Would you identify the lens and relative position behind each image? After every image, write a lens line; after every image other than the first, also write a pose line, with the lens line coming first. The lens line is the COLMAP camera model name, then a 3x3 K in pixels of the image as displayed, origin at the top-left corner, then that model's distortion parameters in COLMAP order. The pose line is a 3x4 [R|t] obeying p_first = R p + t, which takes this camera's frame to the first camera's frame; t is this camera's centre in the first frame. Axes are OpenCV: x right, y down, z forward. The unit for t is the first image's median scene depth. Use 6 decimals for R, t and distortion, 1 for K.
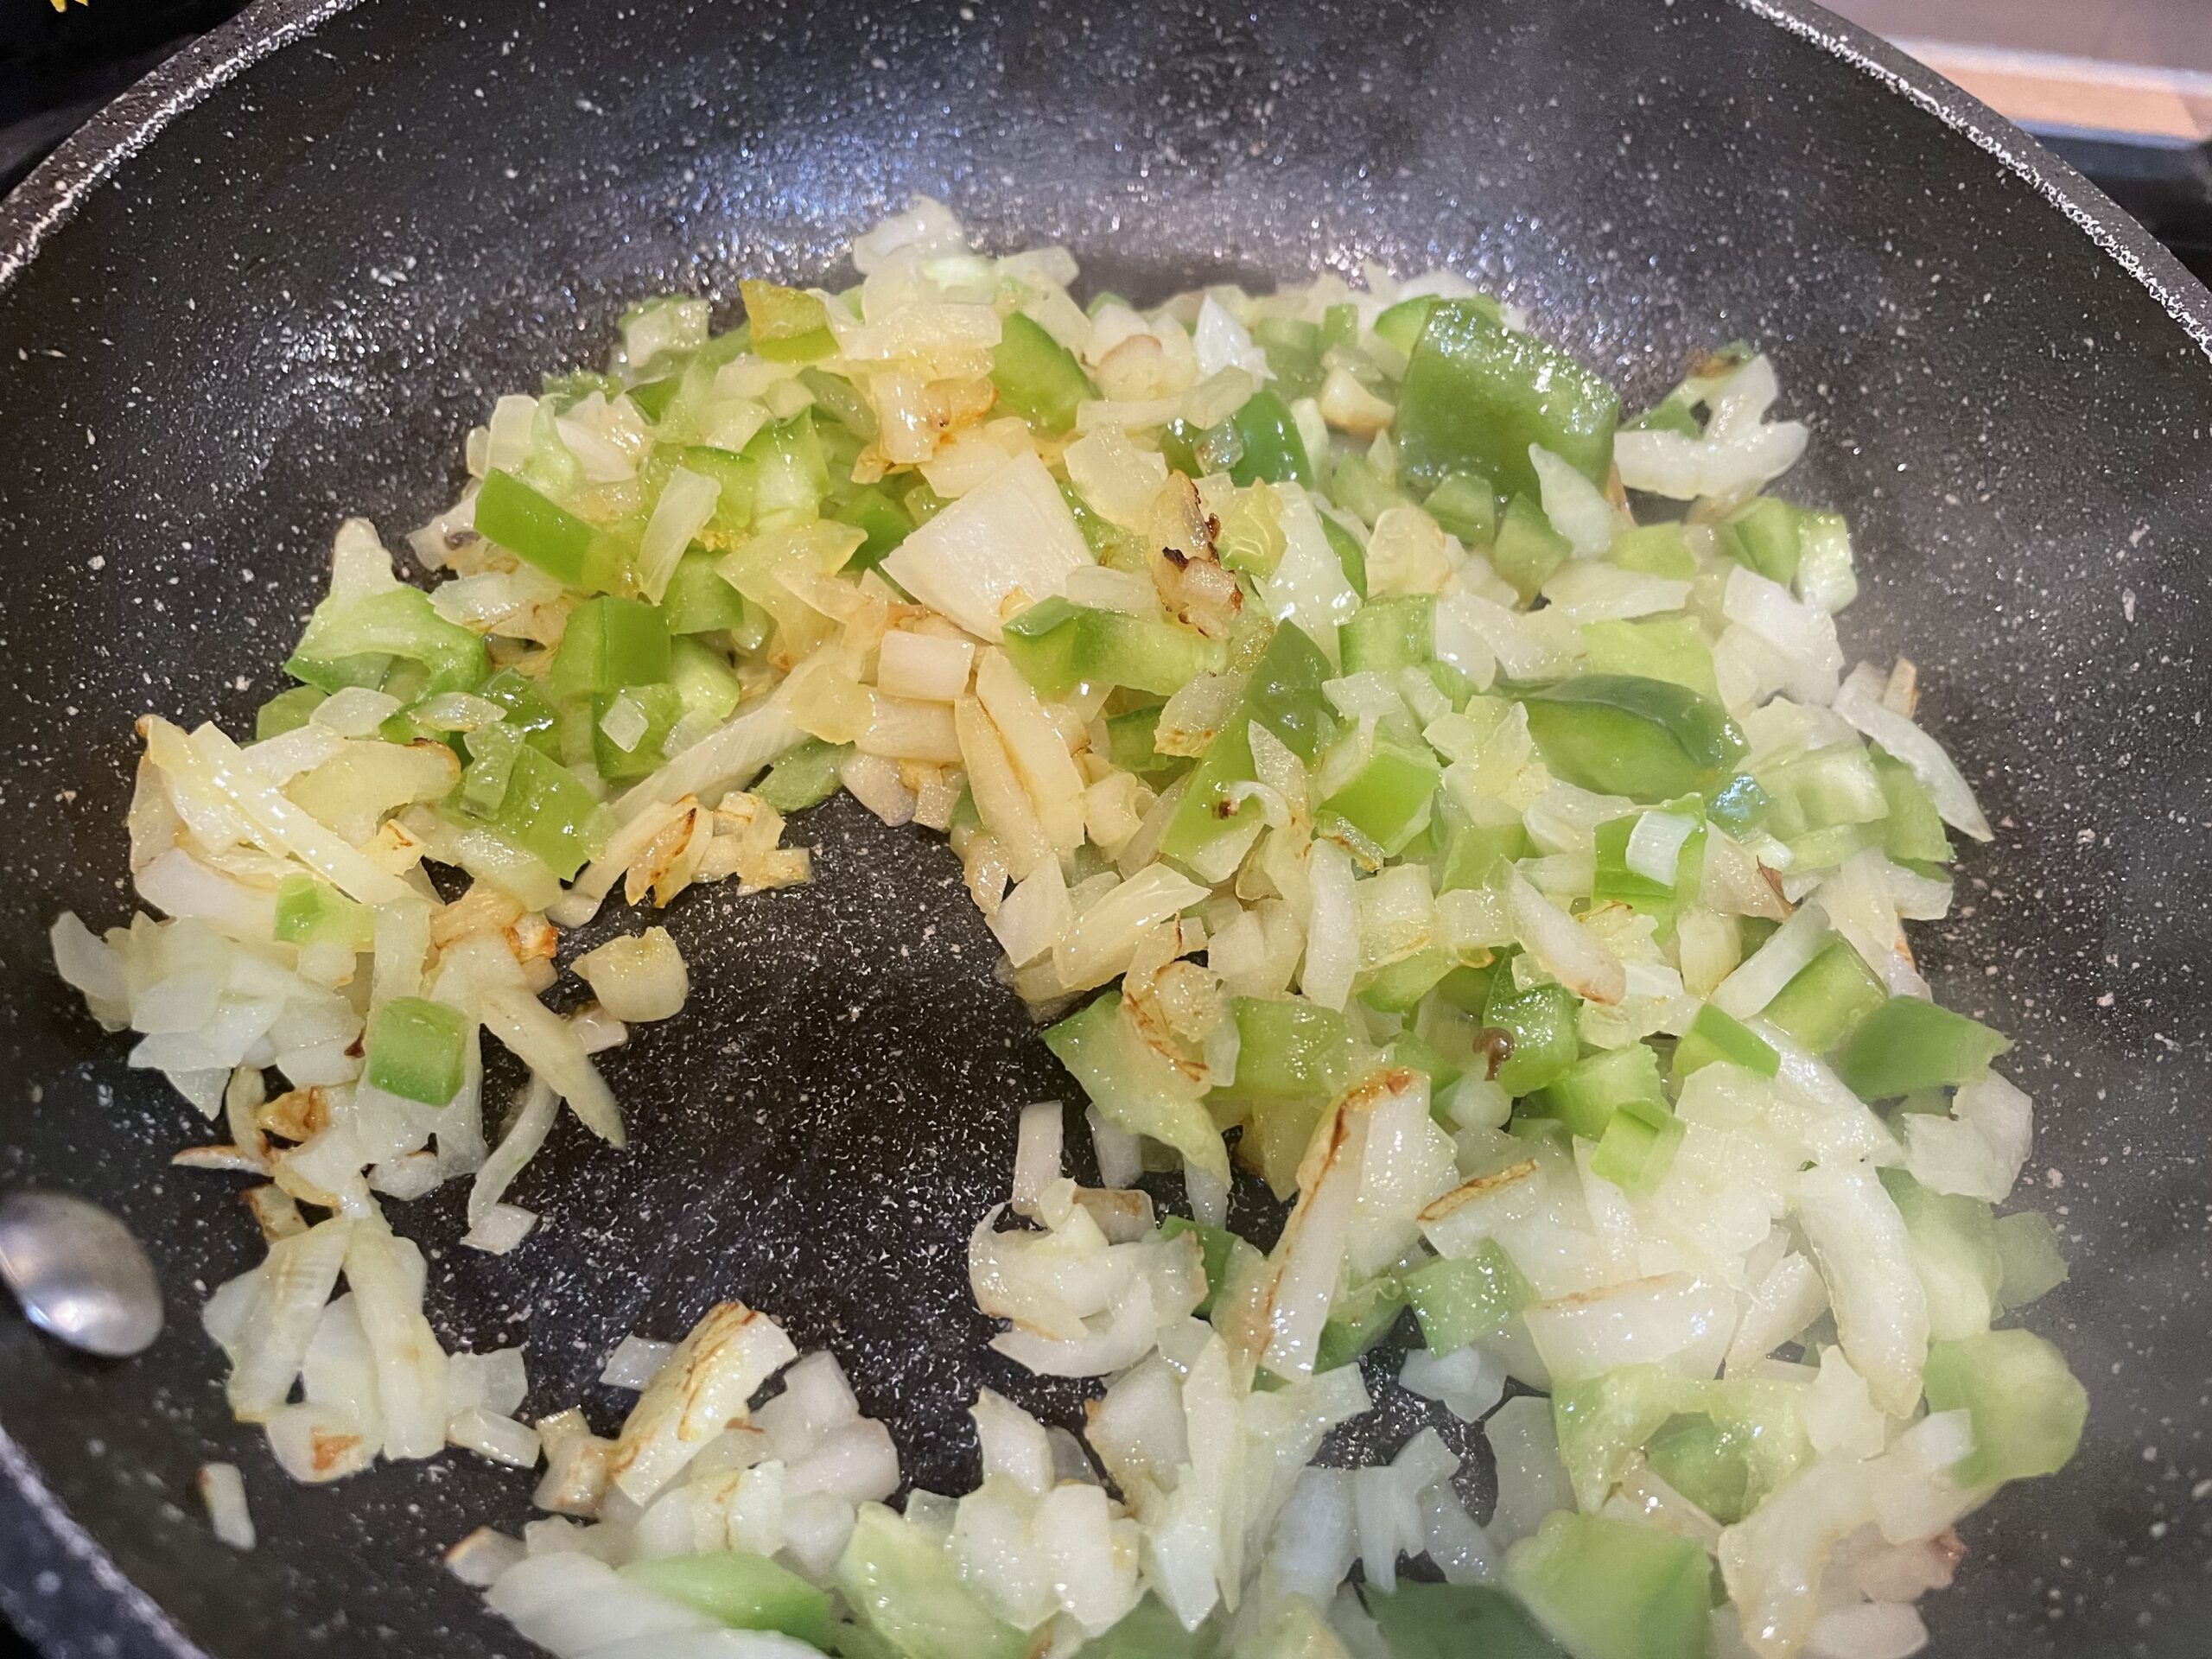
lens RADIAL K [[1797.3, 0, 1108.3], [0, 1797.3, 859.1], [0, 0, 1]] dist [0.054583, -0.124093]
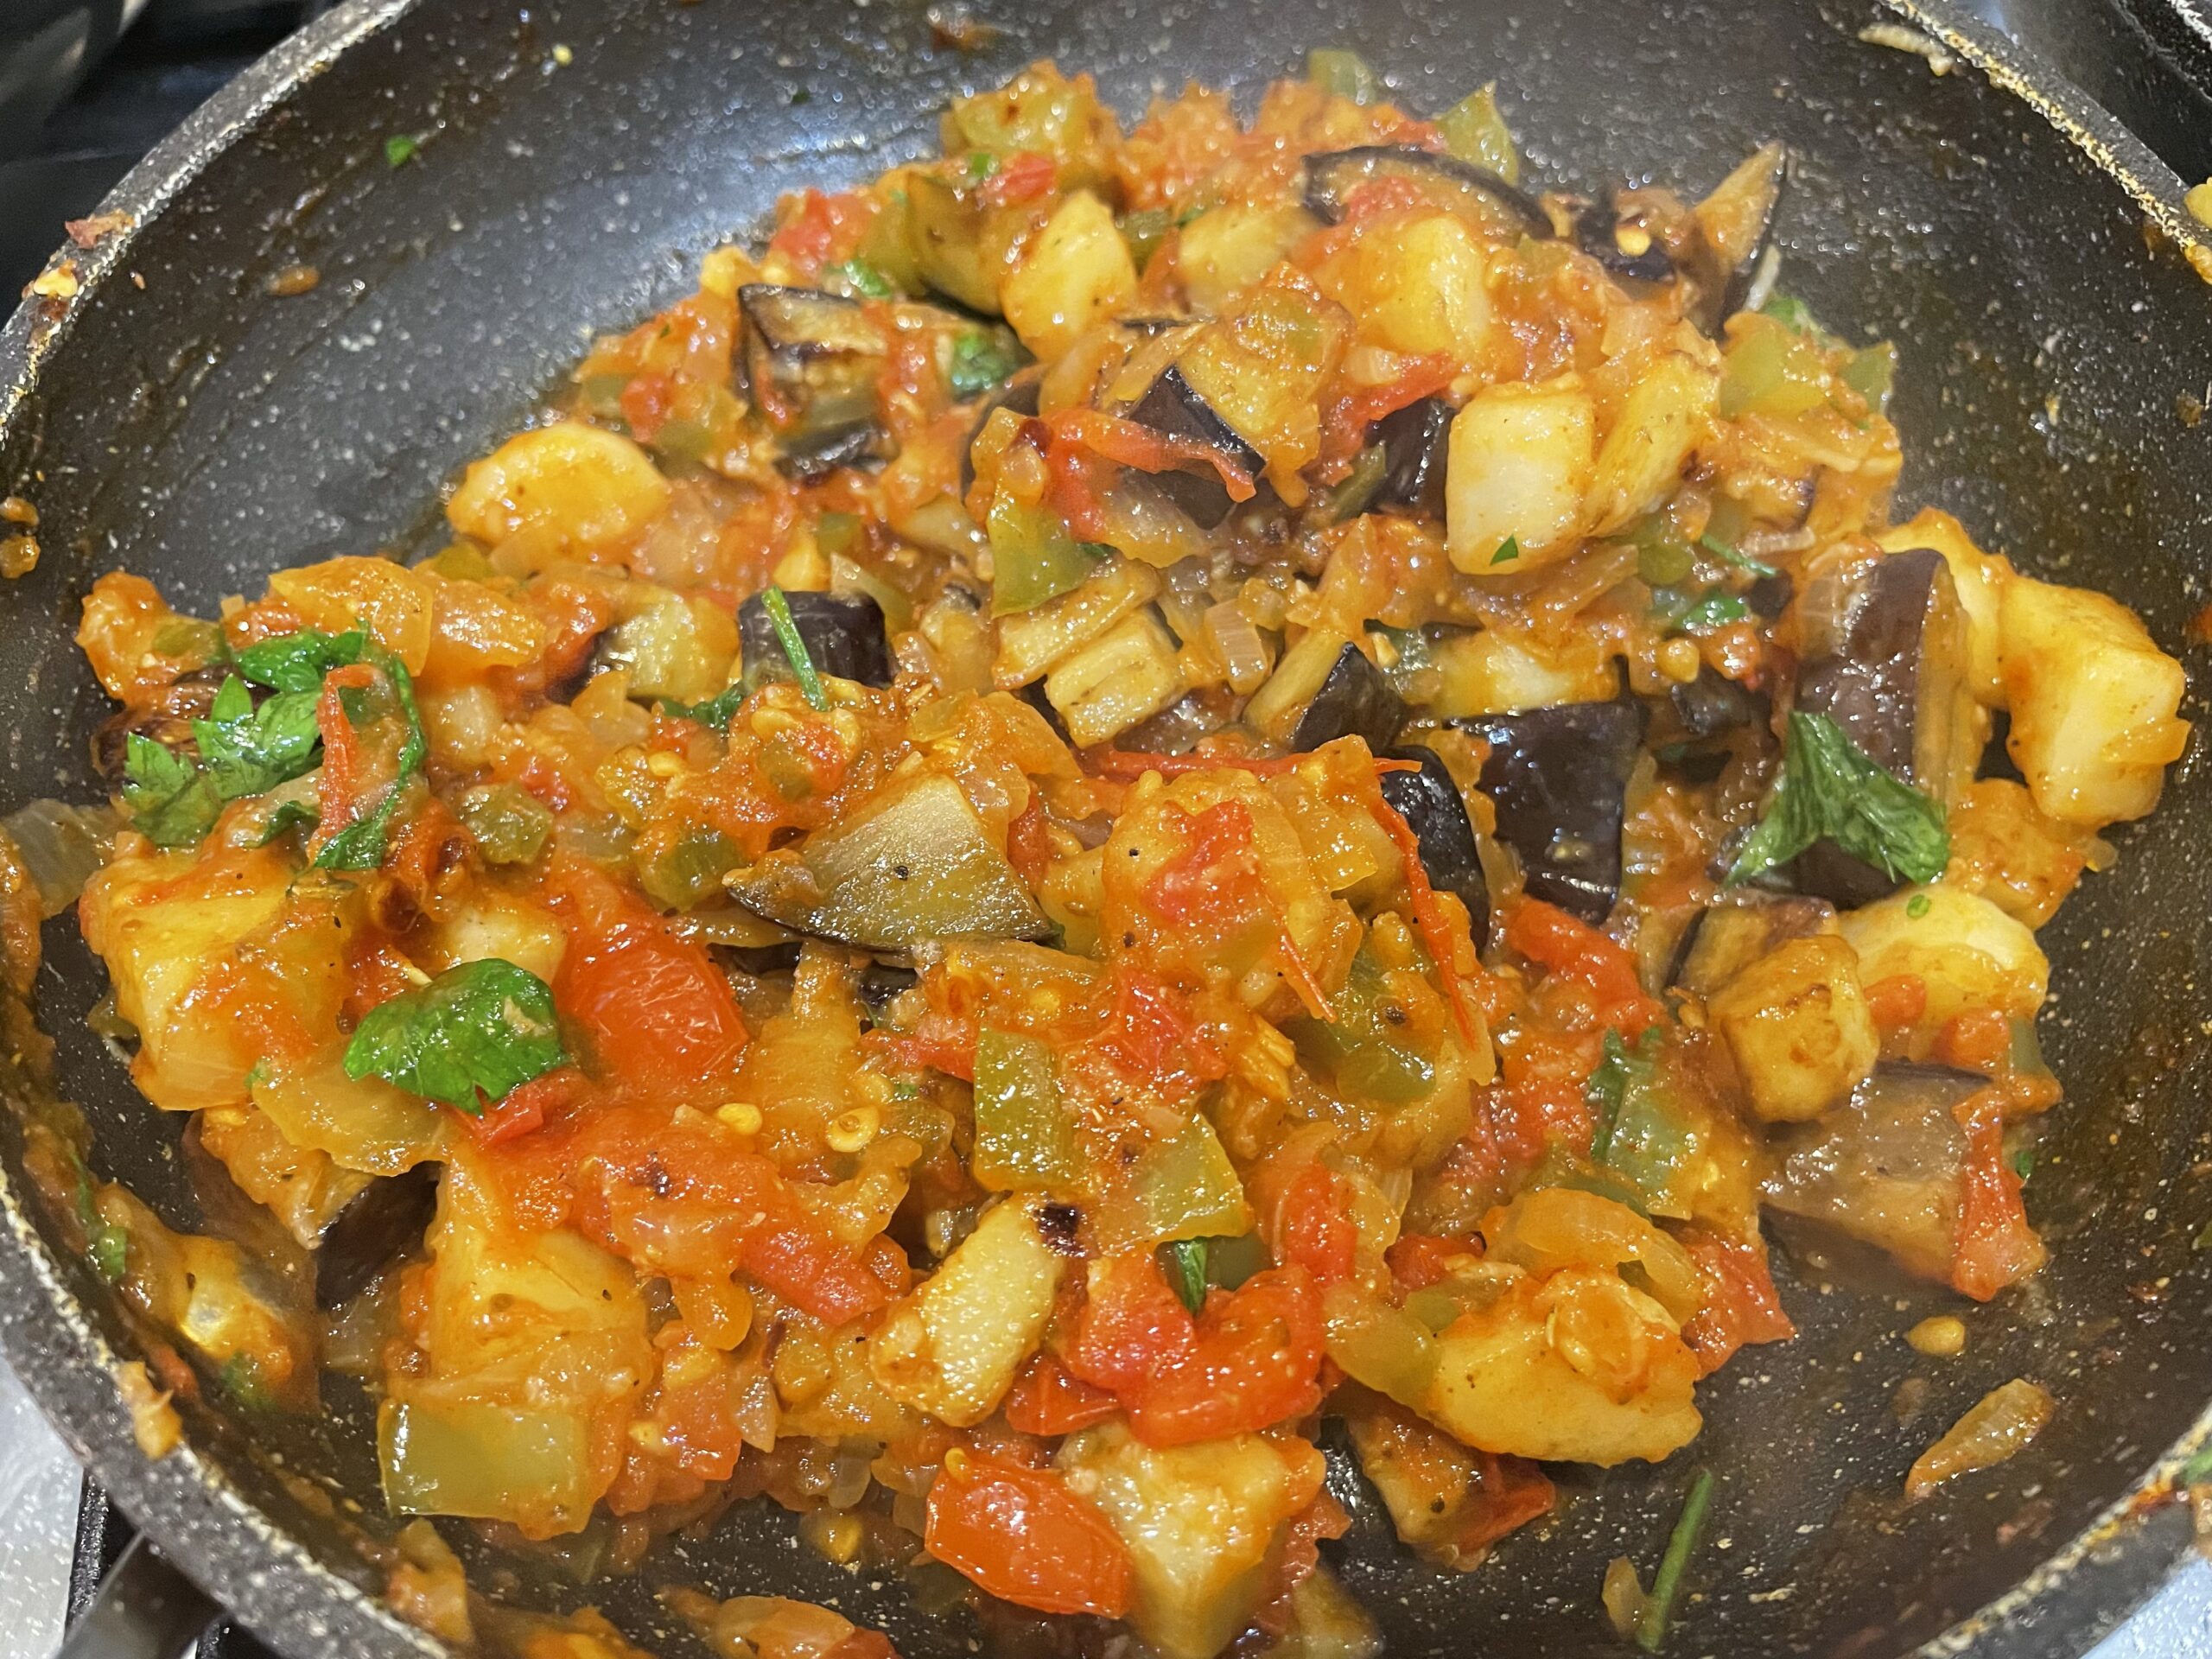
lens RADIAL K [[1797.3, 0, 1083.7], [0, 1797.3, 827.3], [0, 0, 1]] dist [0.054583, -0.124093]
pose [[0.989460, -0.141694, -0.029875, 0.013726], [0.142567, 0.989346, 0.029465, -0.014379], [0.025382, -0.033414, 0.999119, -0.059795]]
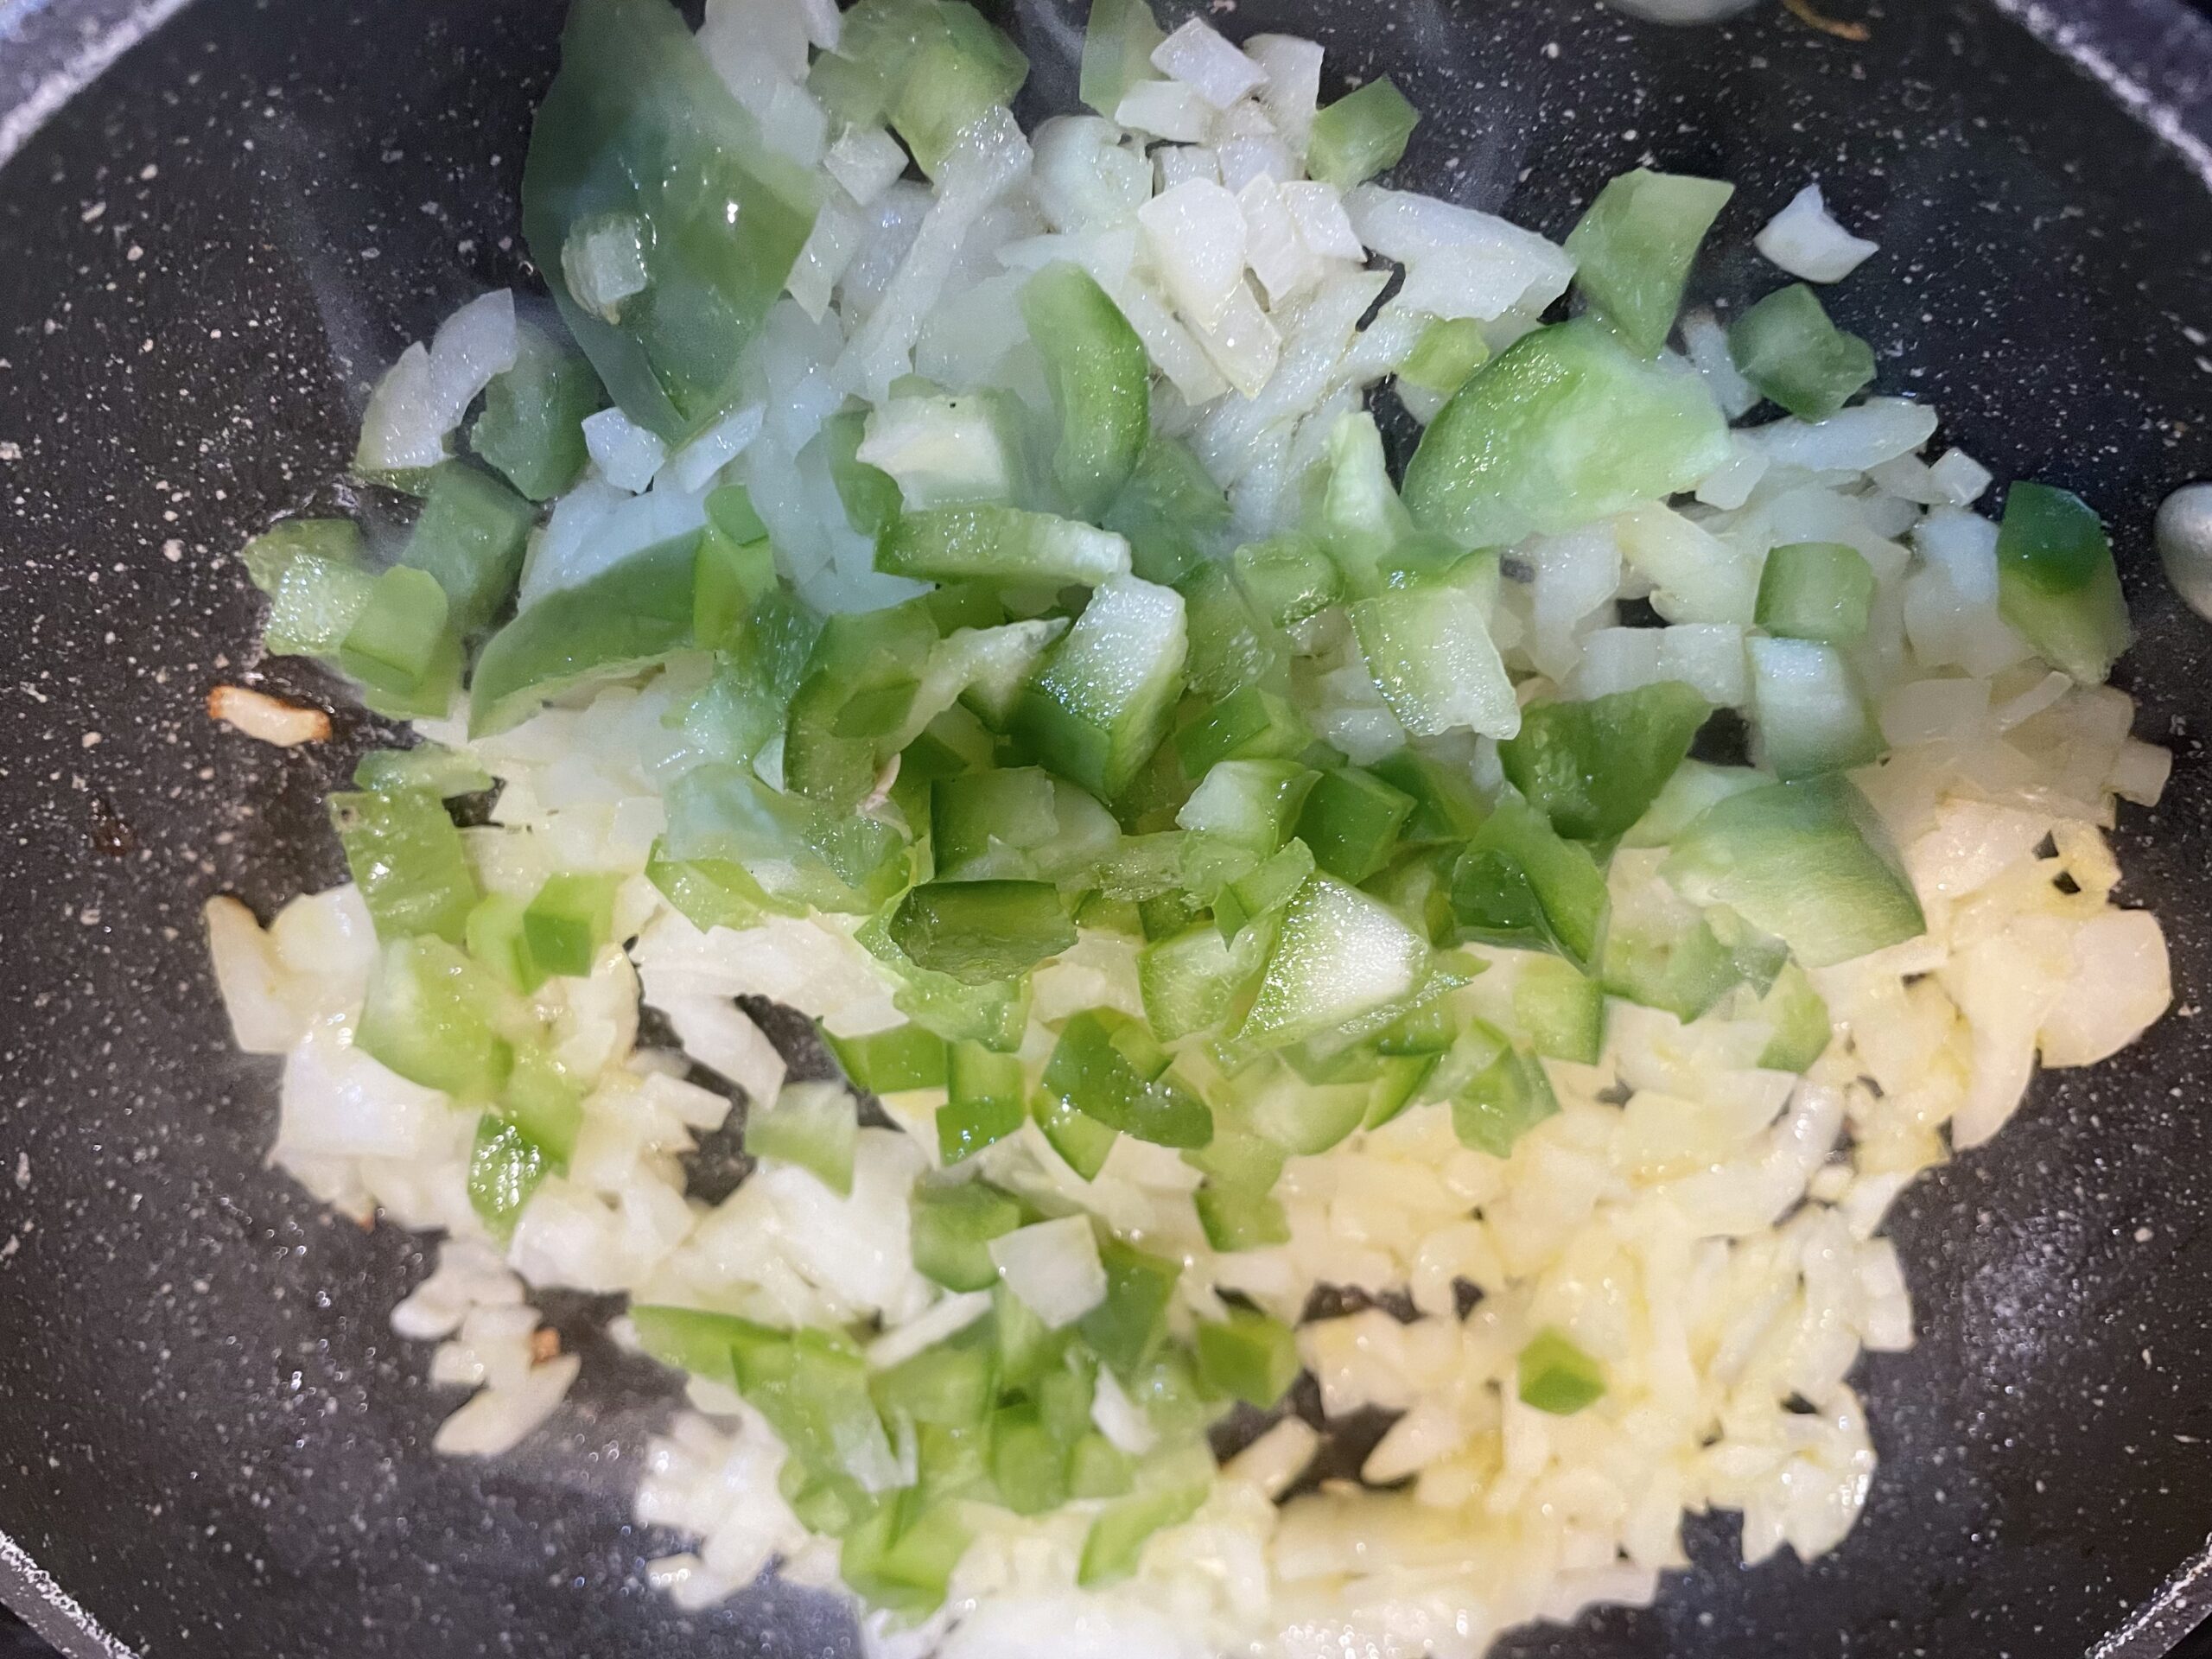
lens RADIAL K [[1797.3, 0, 1104.7], [0, 1797.3, 797.8], [0, 0, 1]] dist [0.054583, -0.124093]
pose [[-0.992637, -0.032595, -0.116659, 0.147980], [0.027175, -0.998489, 0.047753, 0.018634], [-0.118039, 0.044231, 0.992023, 0.034937]]
